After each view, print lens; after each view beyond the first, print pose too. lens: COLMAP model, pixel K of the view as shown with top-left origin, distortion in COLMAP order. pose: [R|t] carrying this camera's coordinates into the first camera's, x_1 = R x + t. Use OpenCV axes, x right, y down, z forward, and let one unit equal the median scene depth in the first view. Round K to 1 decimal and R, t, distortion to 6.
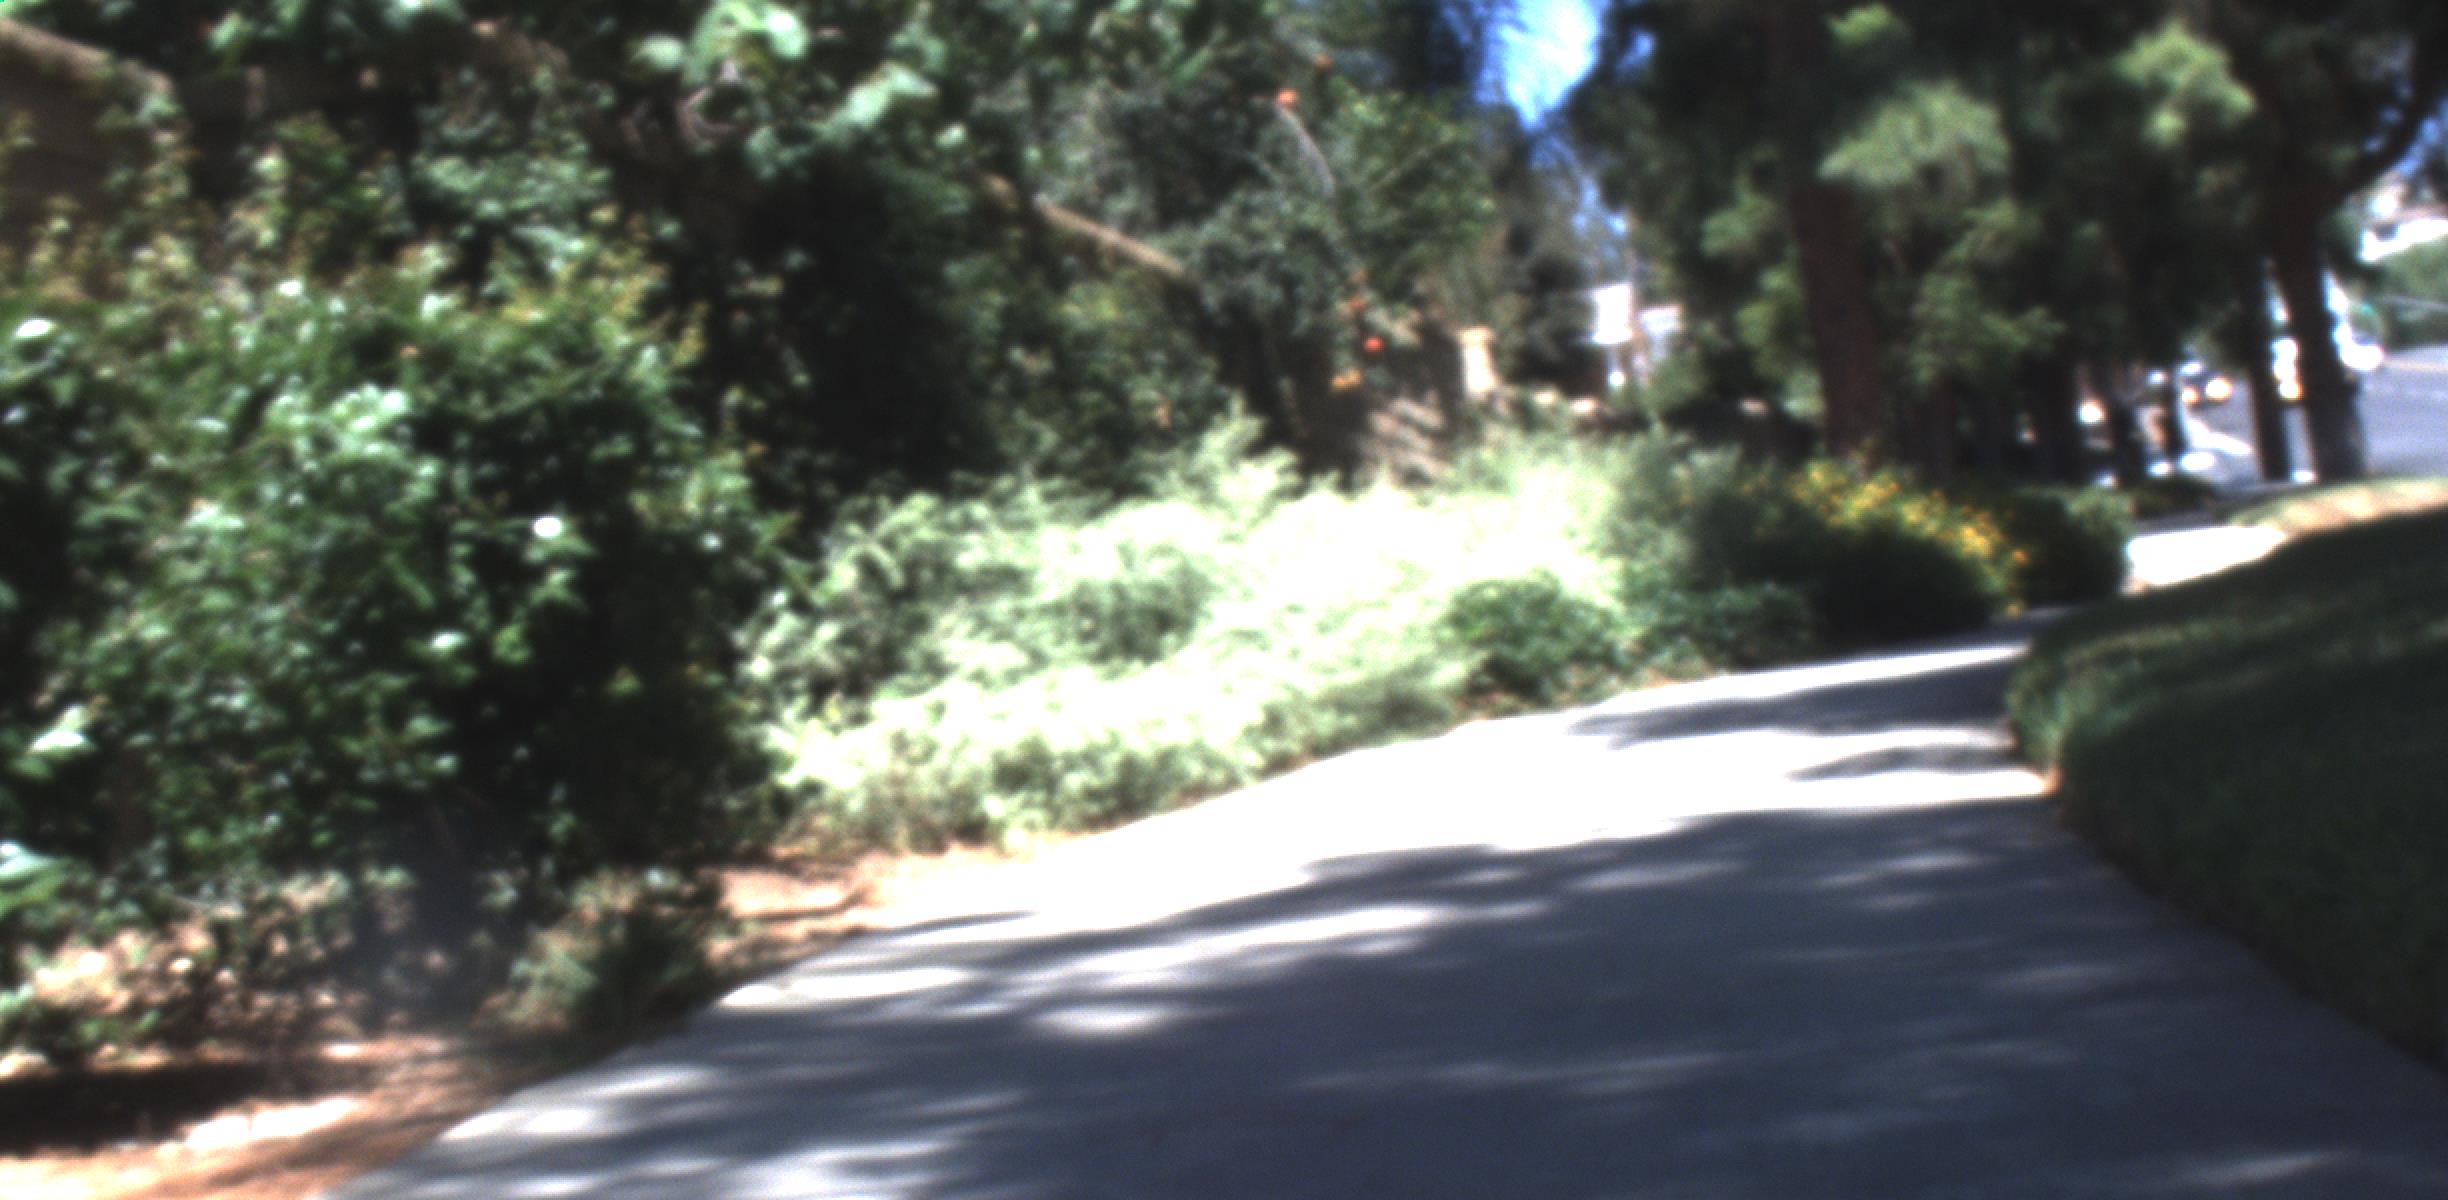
lens RADIAL K [[5356.2, 0, 1224.8], [0, 5356.2, 756.9], [0, 0, 1]] dist [-0.027721, 0.499292]
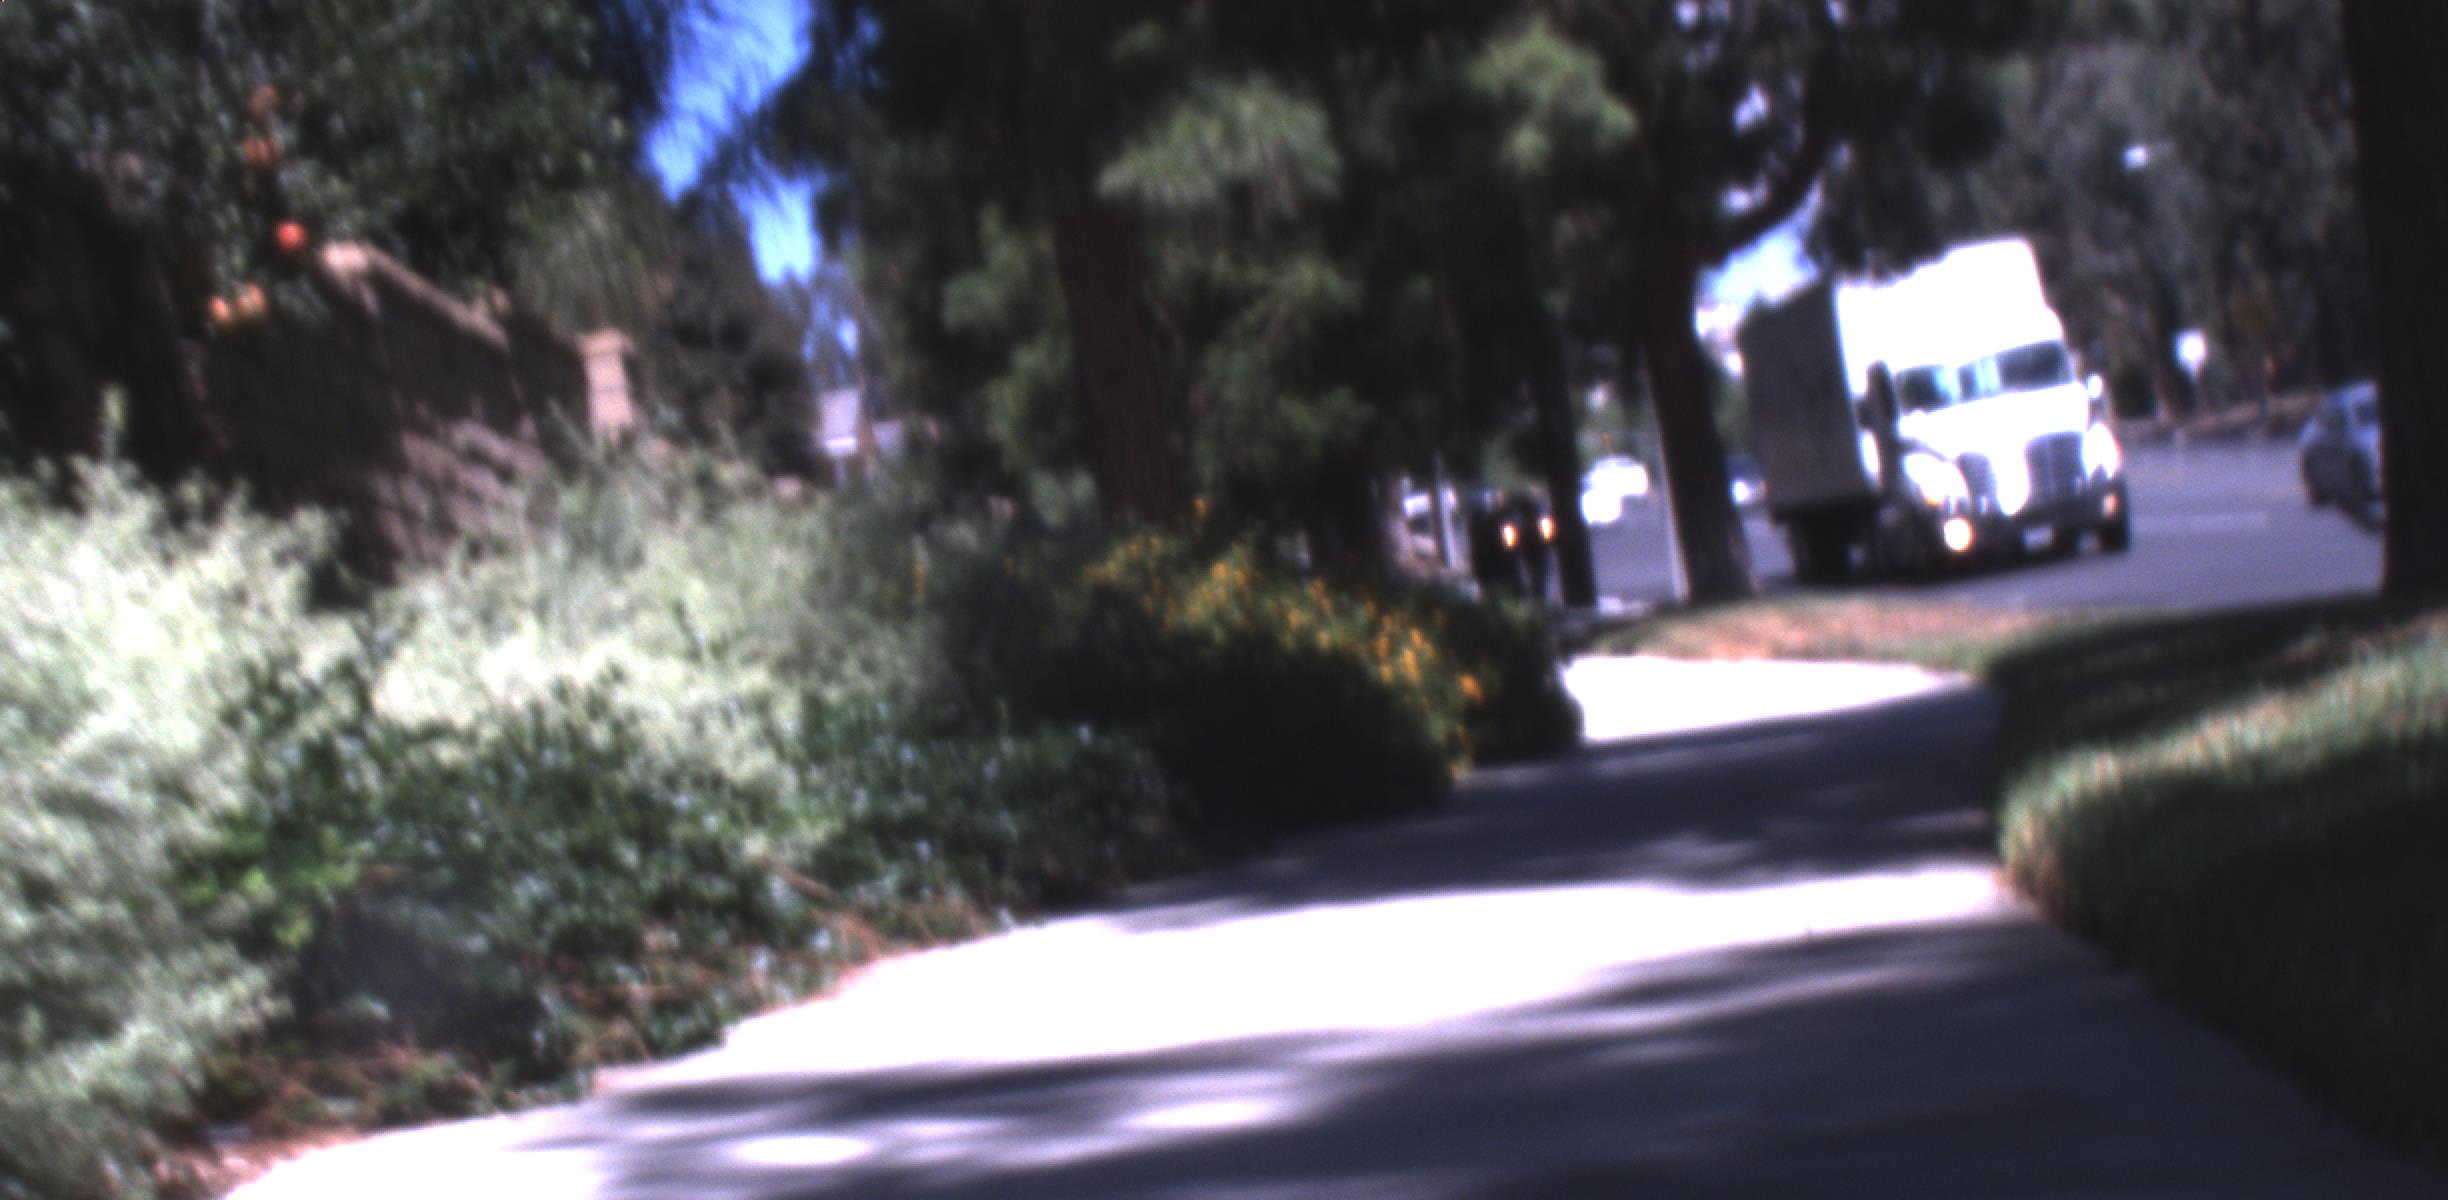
lens RADIAL K [[5356.2, 0, 1224.8], [0, 5356.2, 756.9], [0, 0, 1]] dist [-0.027721, 0.499292]
pose [[0.989691, 0.008412, 0.142972, 0.045628], [-0.004916, 0.999681, -0.024794, -0.018853], [-0.143135, 0.023835, 0.989416, 0.542881]]
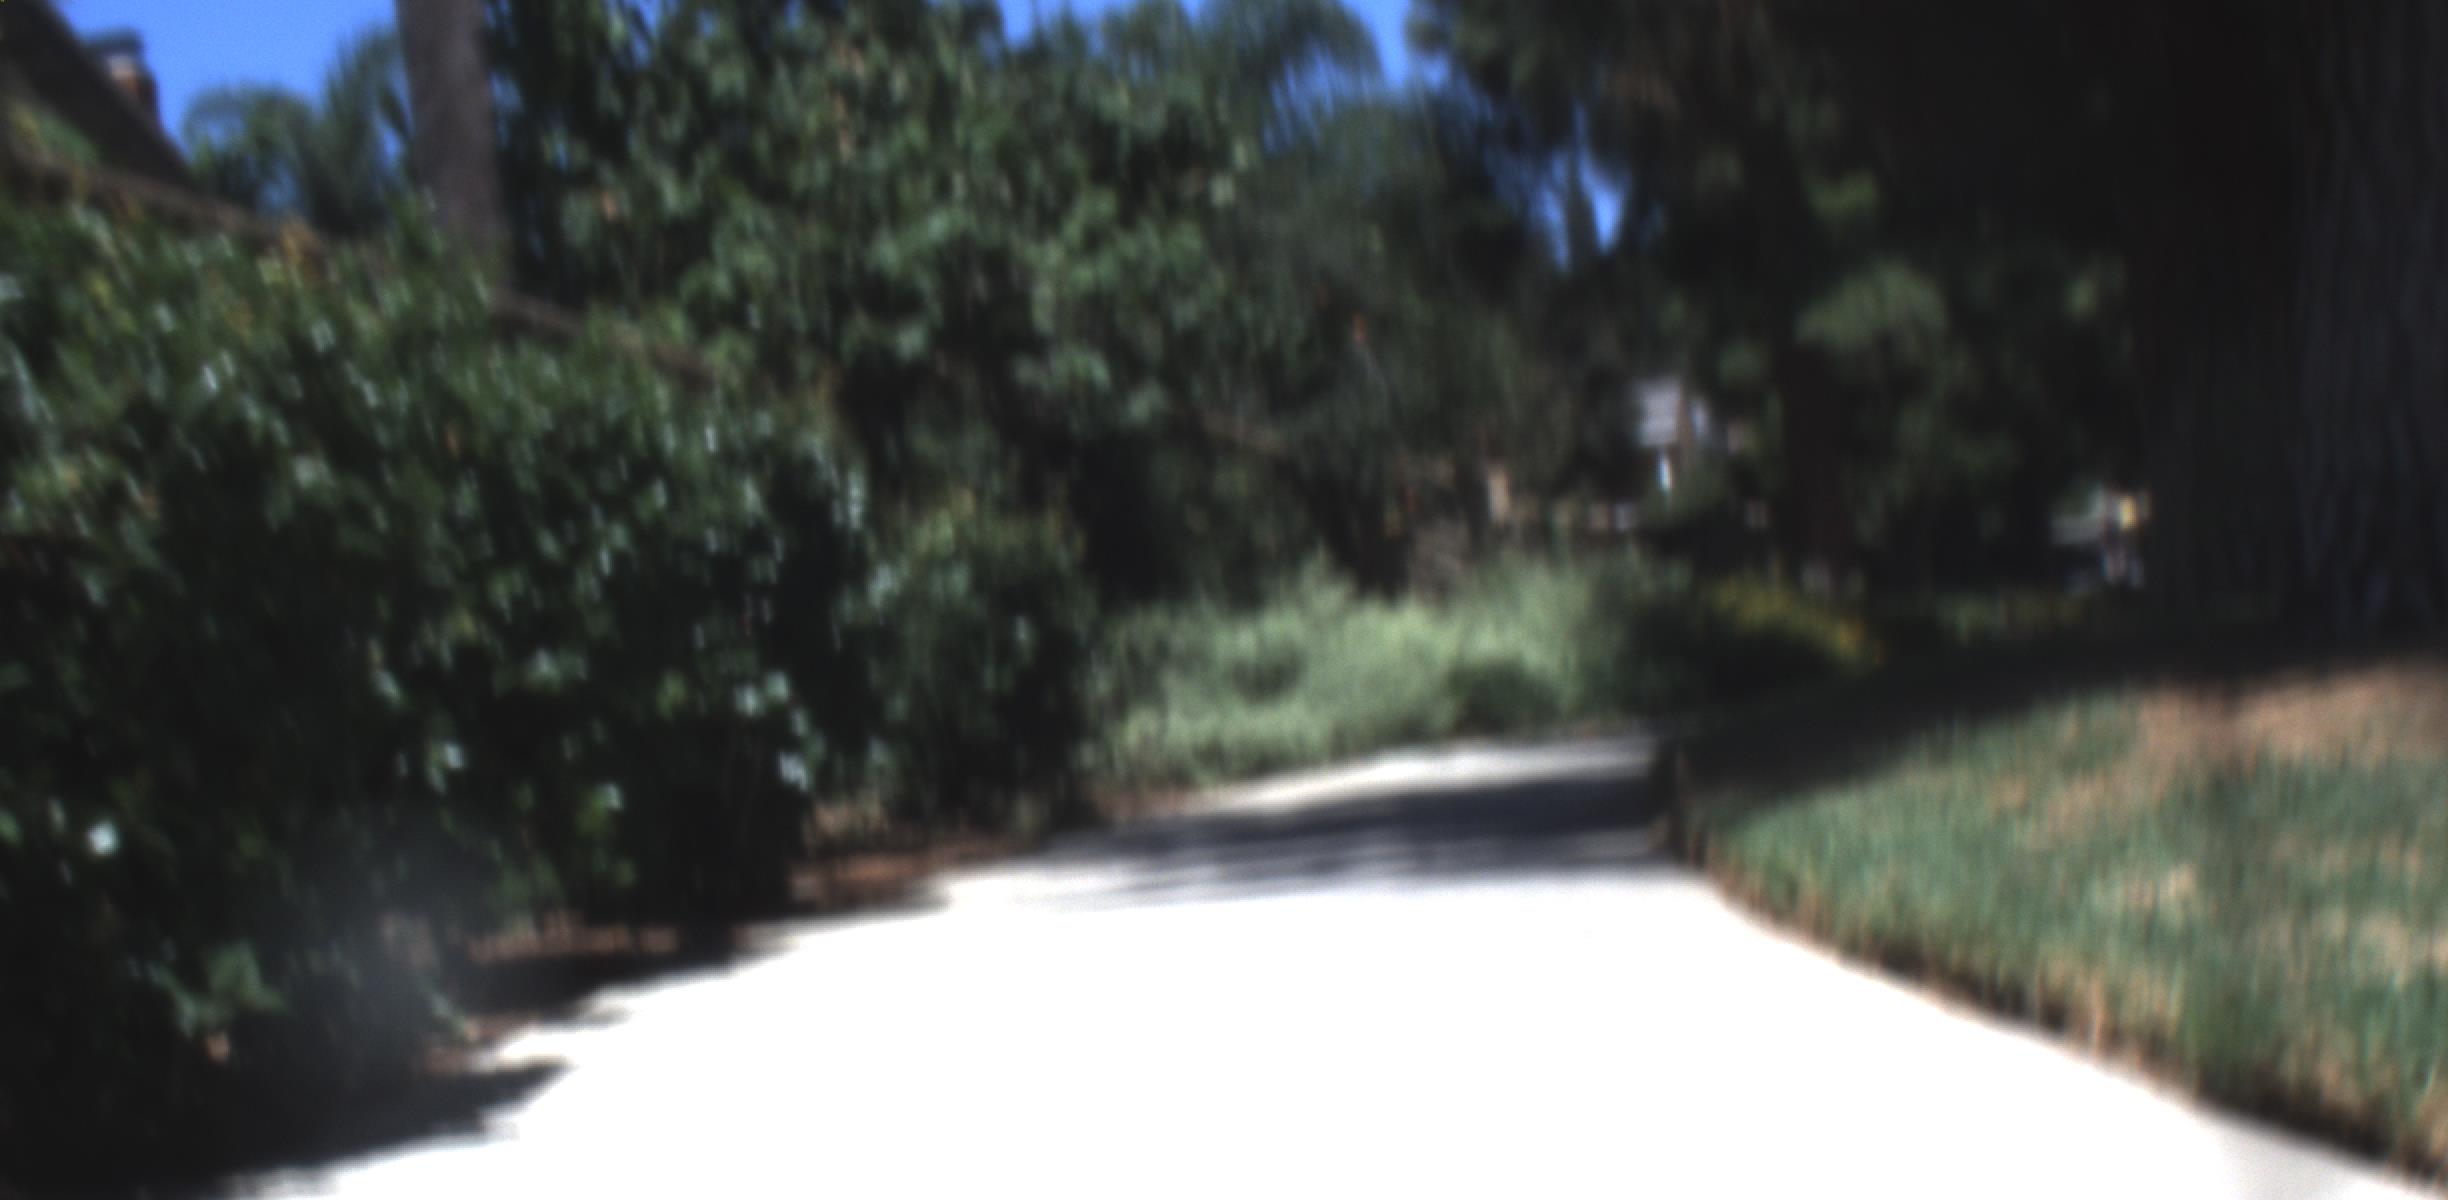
lens RADIAL K [[5356.2, 0, 1224.8], [0, 5356.2, 756.9], [0, 0, 1]] dist [-0.027721, 0.499292]
pose [[0.999545, 0.027398, -0.012642, -0.004313], [-0.027548, 0.999550, -0.011886, 0.015375], [0.012311, 0.012229, 0.999849, -0.540078]]
